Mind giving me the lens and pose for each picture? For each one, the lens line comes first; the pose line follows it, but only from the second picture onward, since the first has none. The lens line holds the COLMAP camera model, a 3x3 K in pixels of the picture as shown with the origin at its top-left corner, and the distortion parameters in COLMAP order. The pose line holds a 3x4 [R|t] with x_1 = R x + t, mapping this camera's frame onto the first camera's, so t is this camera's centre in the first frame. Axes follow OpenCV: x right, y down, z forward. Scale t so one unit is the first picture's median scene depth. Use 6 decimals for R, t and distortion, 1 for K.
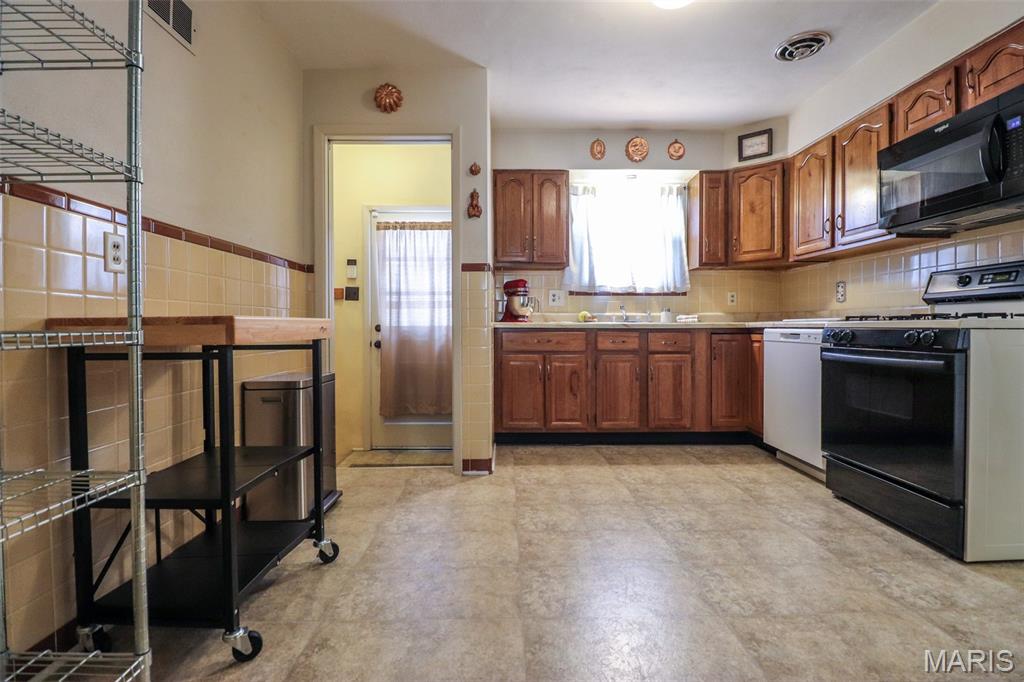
lens RADIAL K [[475.4, 0, 510.2], [0, 475.4, 328.9], [0, 0, 1]] dist [0.011300, -0.020421]
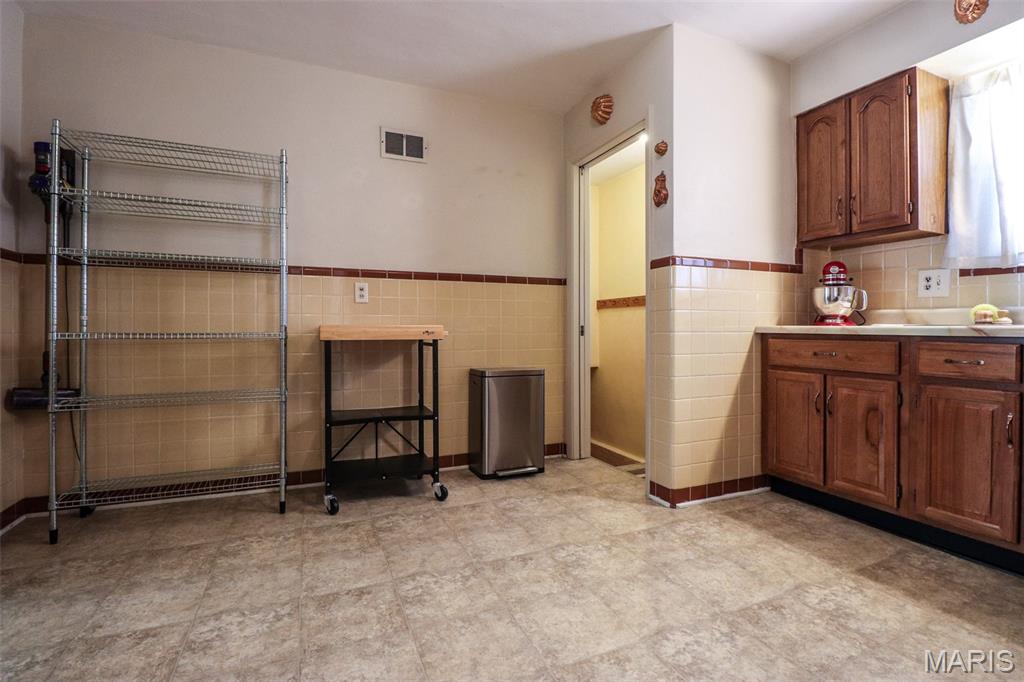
lens RADIAL K [[475.4, 0, 510.2], [0, 475.4, 328.9], [0, 0, 1]] dist [0.011300, -0.020421]
pose [[0.379657, 0.002479, -0.925124, 0.516839], [-0.007528, 0.999972, -0.000410, -0.005361], [0.925097, 0.007120, 0.379665, 0.347704]]
